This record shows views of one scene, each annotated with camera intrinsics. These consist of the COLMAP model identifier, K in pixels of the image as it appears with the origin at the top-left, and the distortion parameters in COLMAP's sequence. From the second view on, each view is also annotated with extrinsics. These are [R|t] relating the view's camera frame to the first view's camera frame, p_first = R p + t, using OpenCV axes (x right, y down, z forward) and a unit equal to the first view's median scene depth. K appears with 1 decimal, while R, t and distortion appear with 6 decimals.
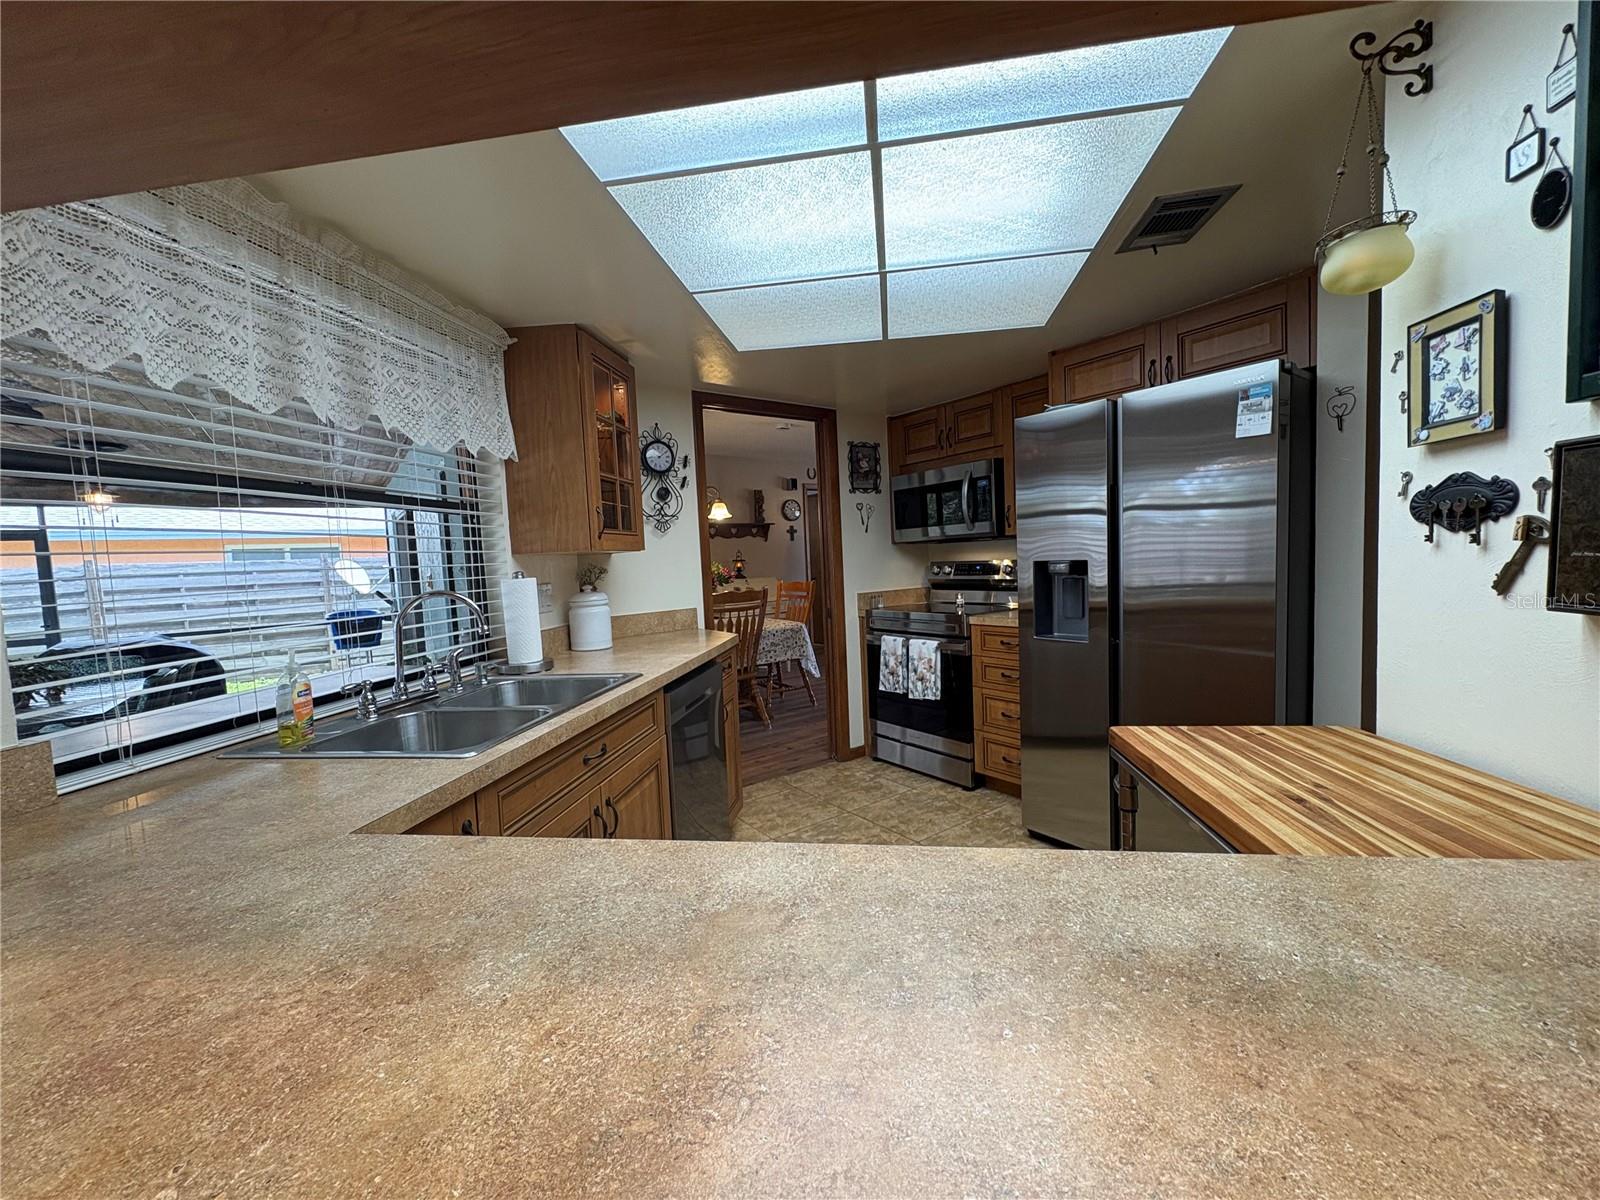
lens RADIAL K [[638.6, 0, 801.3], [0, 638.6, 601.5], [0, 0, 1]] dist [0.000711, 0.000108]
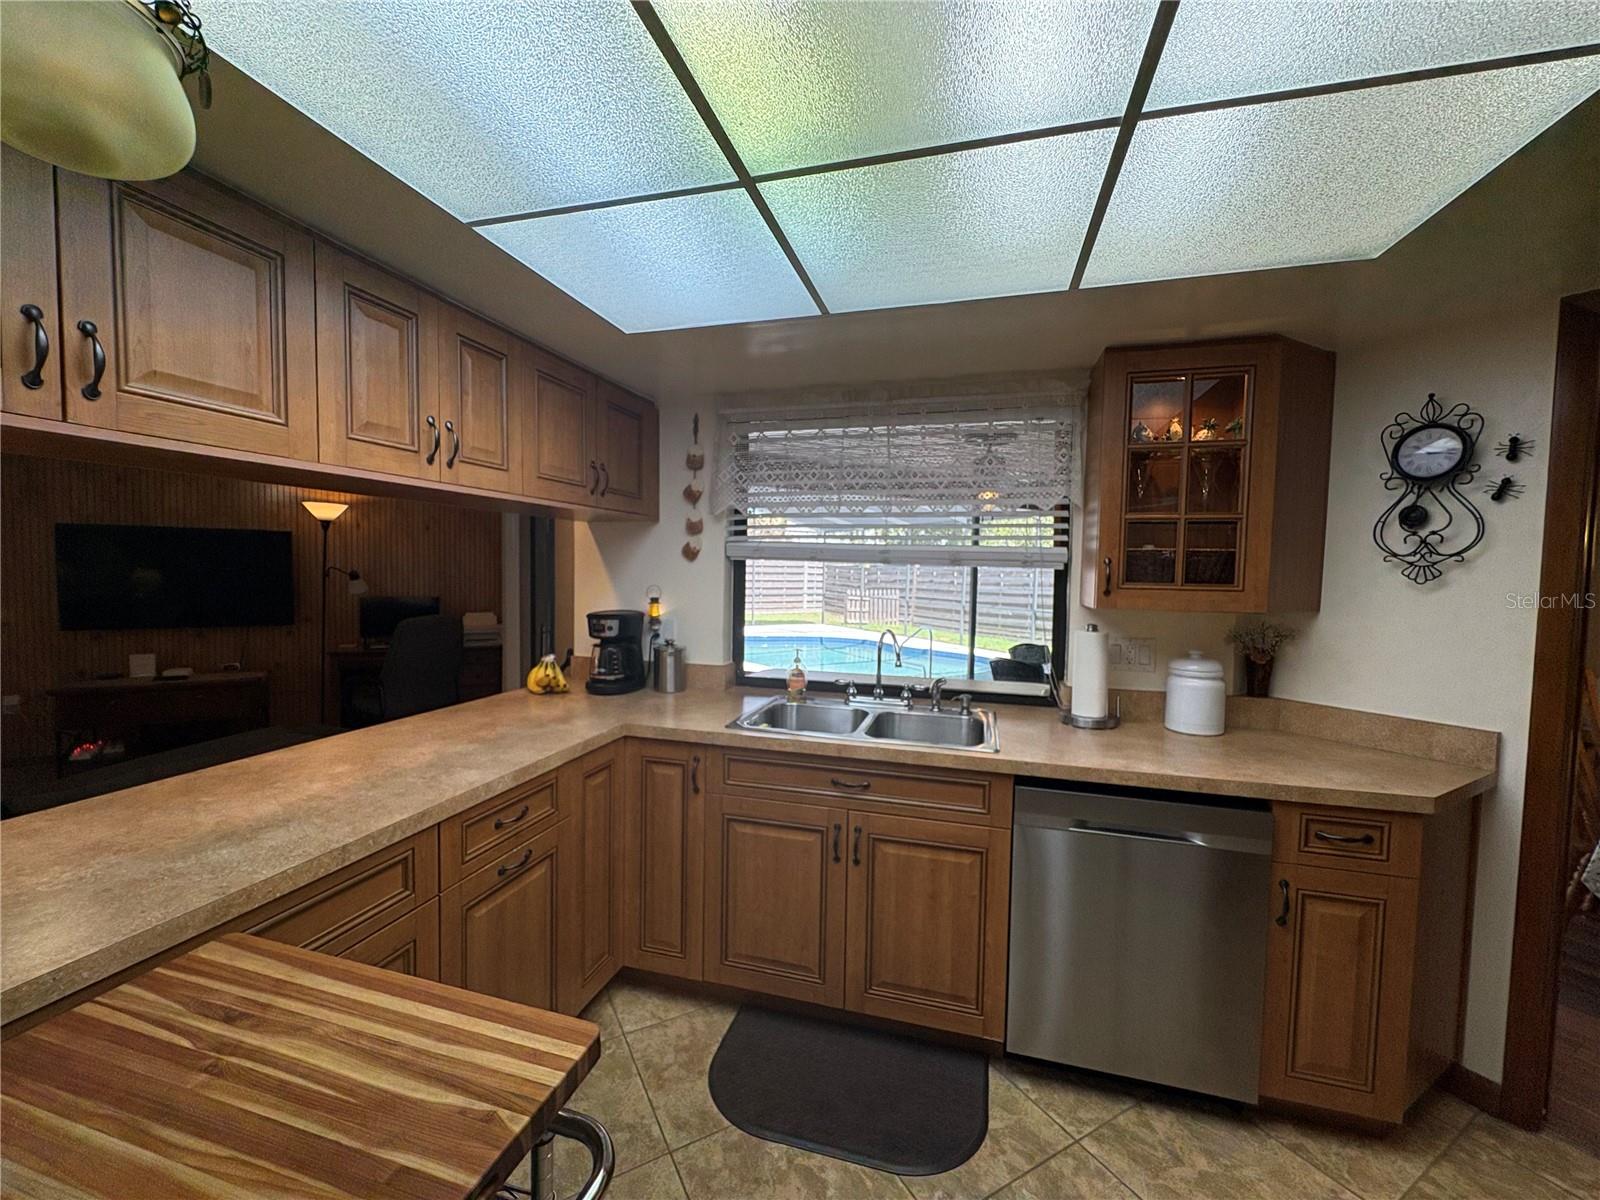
lens RADIAL K [[638.9, 0, 801.7], [0, 638.9, 601.0], [0, 0, 1]] dist [0.000822, 0.000052]
pose [[-0.122486, 0.094278, -0.987982, 0.620507], [-0.078346, 0.991453, 0.104323, -0.159925], [0.989373, 0.090183, -0.114053, 0.755346]]
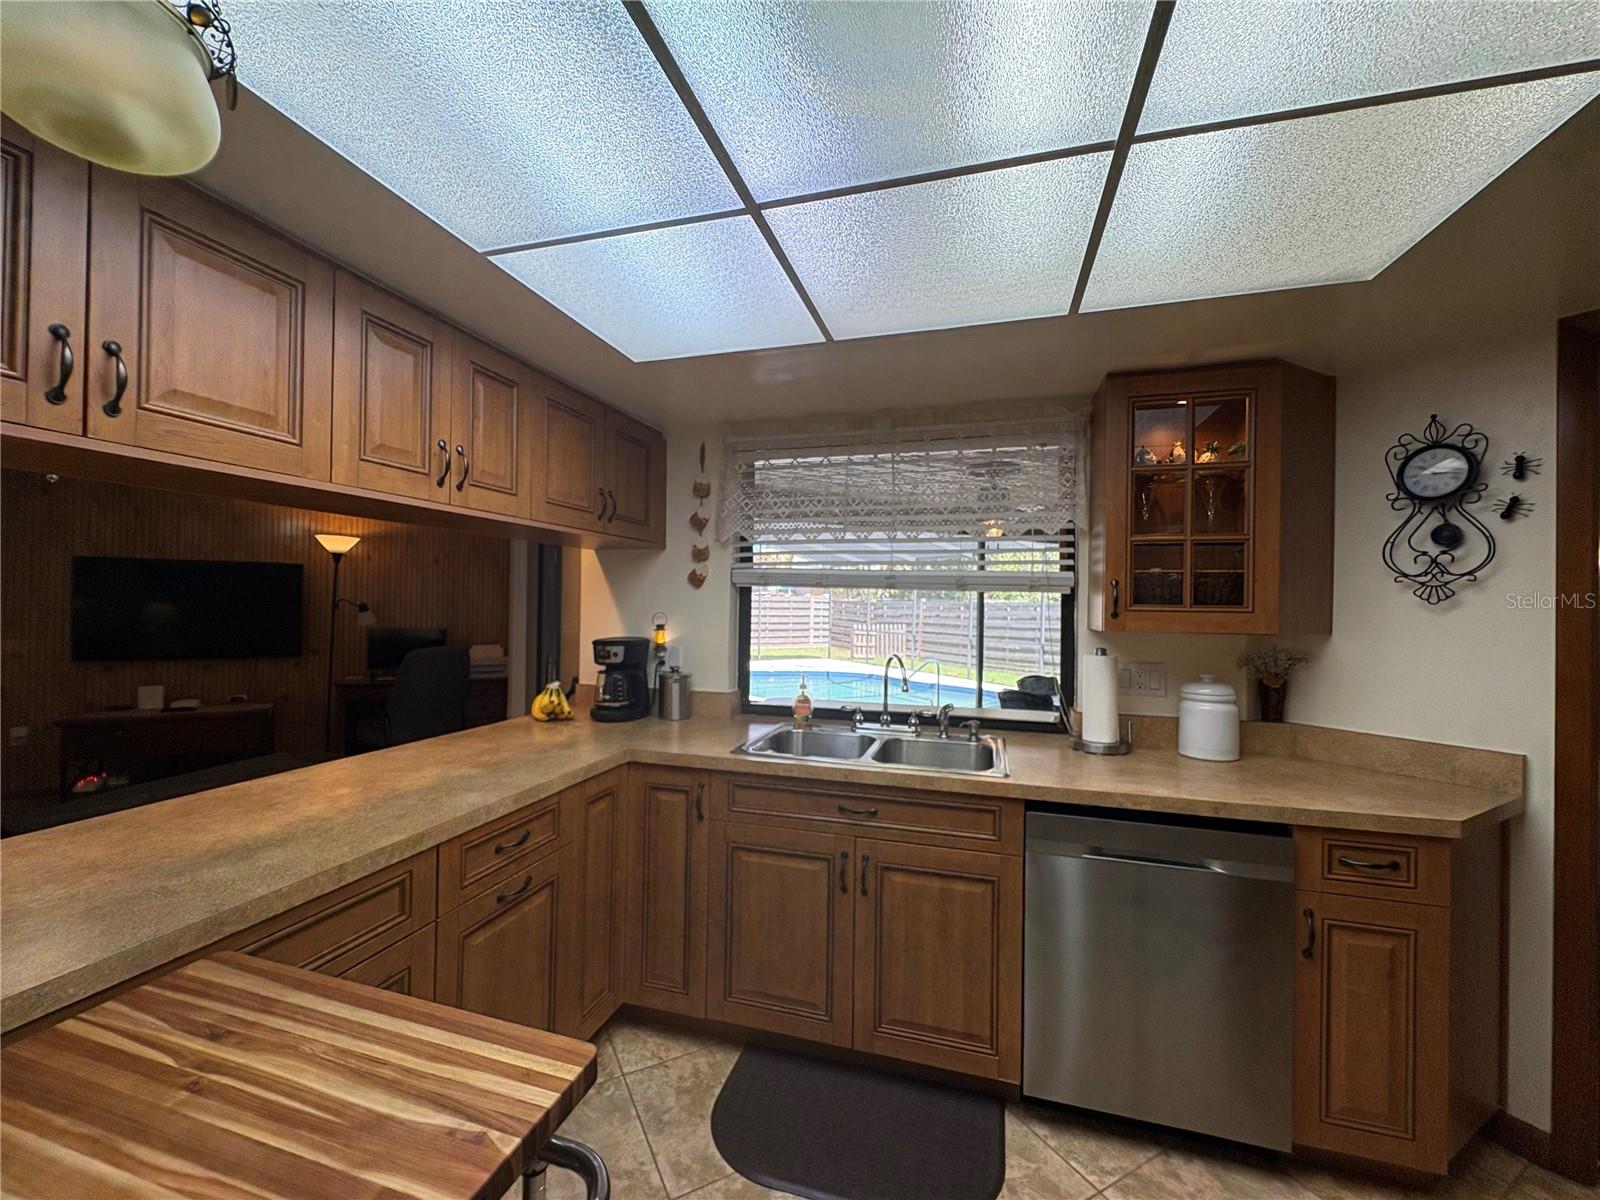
lens RADIAL K [[638.6, 0, 801.3], [0, 638.6, 601.5], [0, 0, 1]] dist [0.000711, 0.000108]
pose [[-0.132670, 0.039556, -0.990371, 0.619104], [-0.075099, 0.995930, 0.049838, -0.141193], [0.988311, 0.080988, -0.129160, 0.757745]]
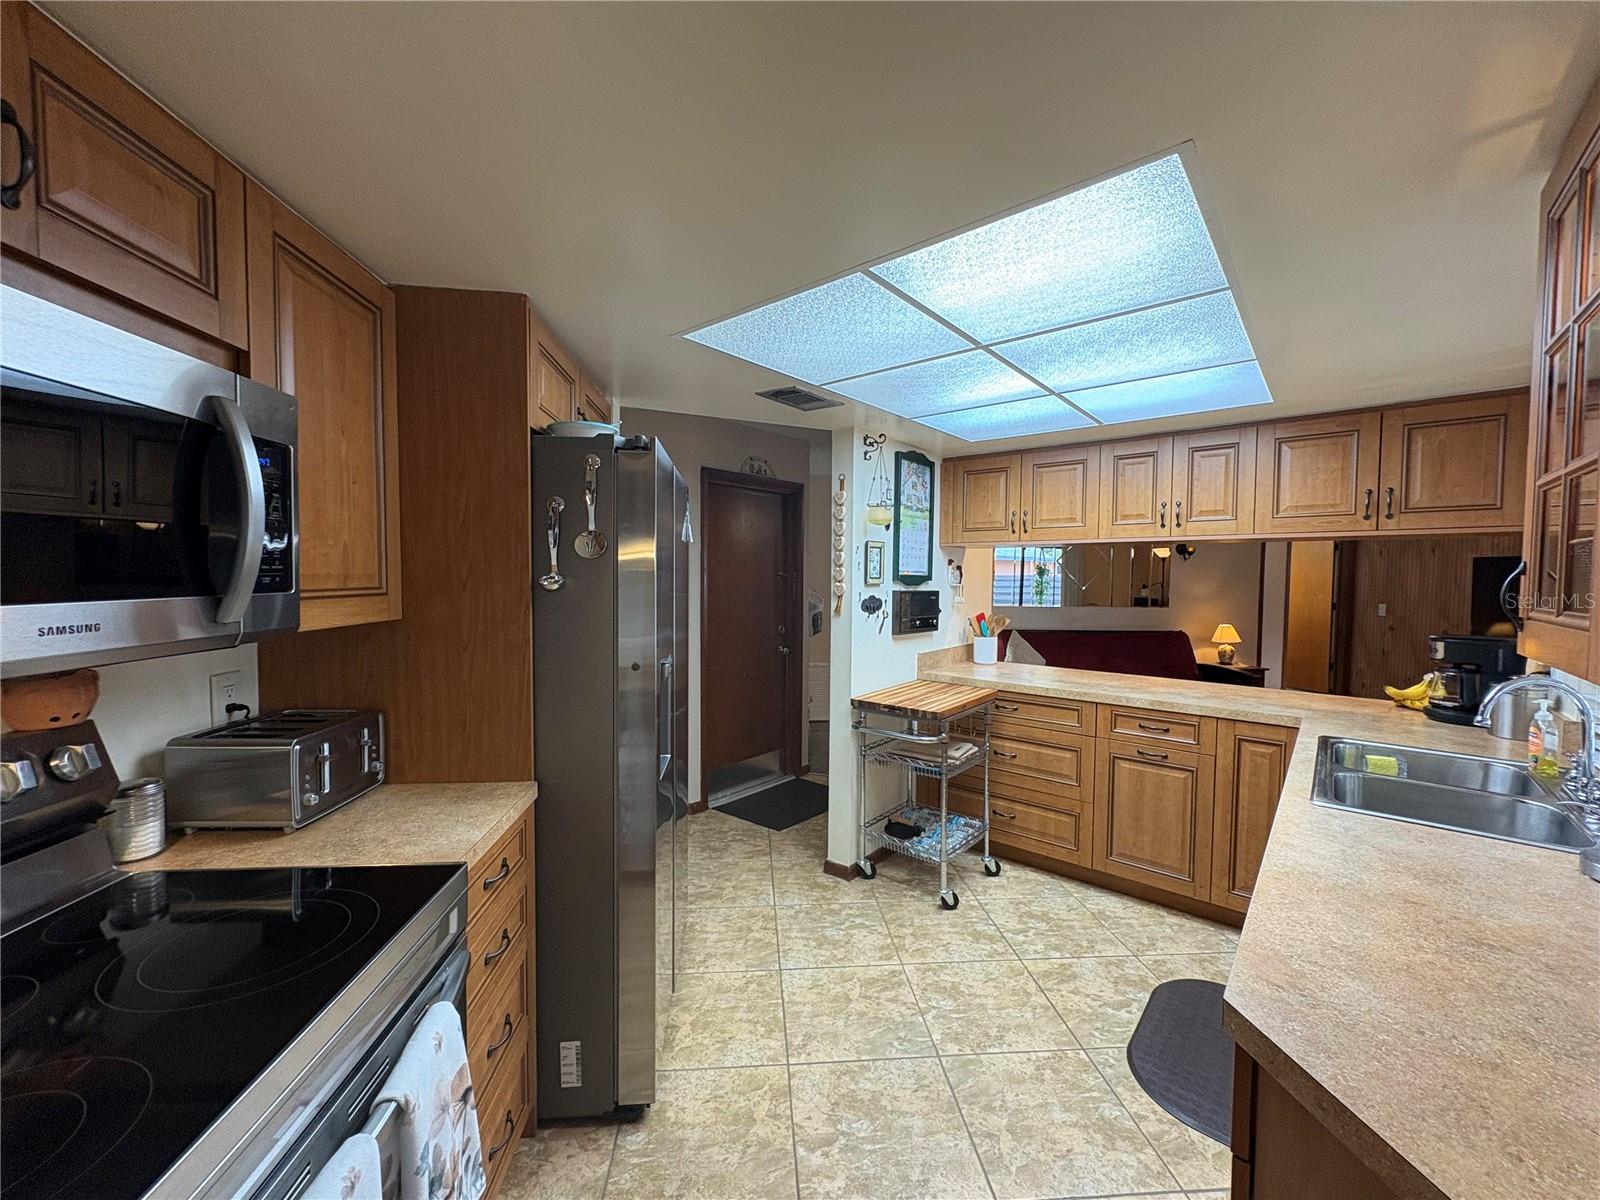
lens RADIAL K [[638.6, 0, 801.3], [0, 638.6, 601.5], [0, 0, 1]] dist [0.000711, 0.000108]
pose [[-0.851264, 0.016483, 0.524478, -0.130166], [0.064455, 0.995222, 0.073338, -0.199434], [-0.520763, 0.096235, -0.848260, 1.806253]]
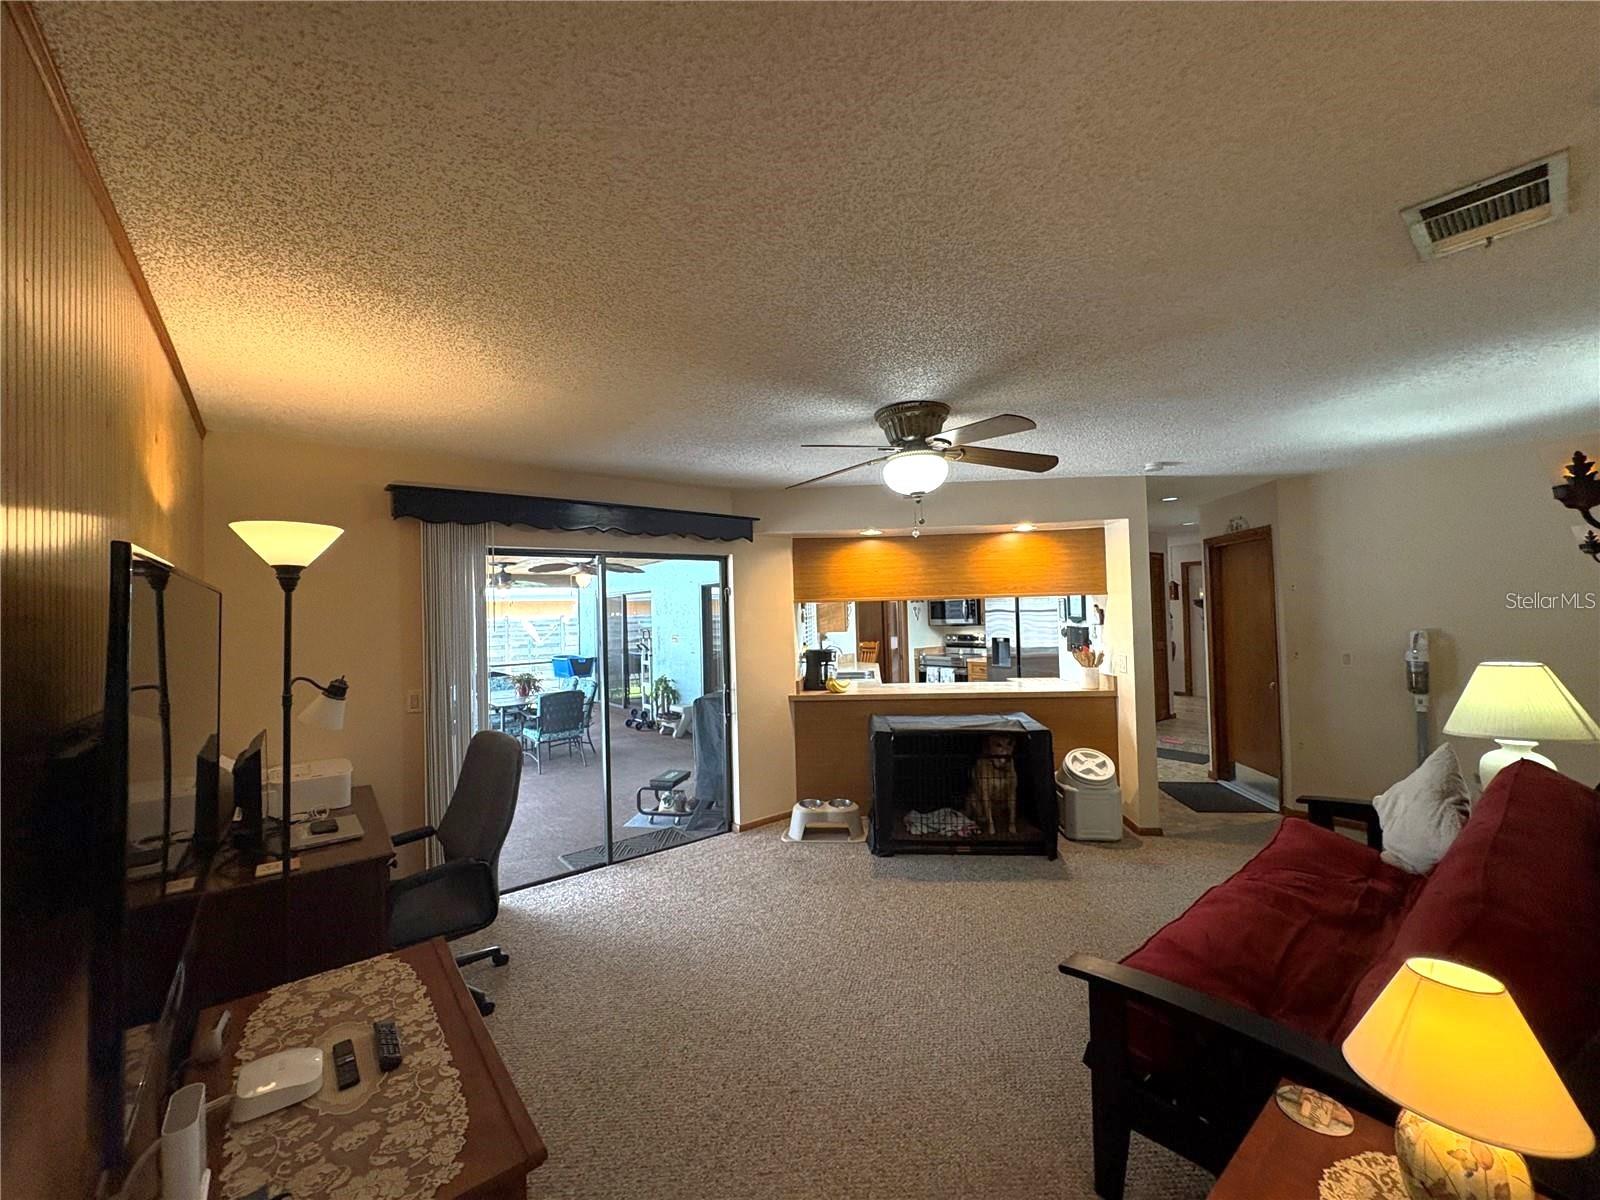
lens RADIAL K [[638.6, 0, 801.3], [0, 638.6, 601.5], [0, 0, 1]] dist [0.000711, 0.000108]
pose [[0.998894, 0.018862, 0.043058, -0.703917], [-0.015014, 0.996007, -0.088002, 0.045040], [-0.044546, 0.087258, 0.995189, -2.108320]]
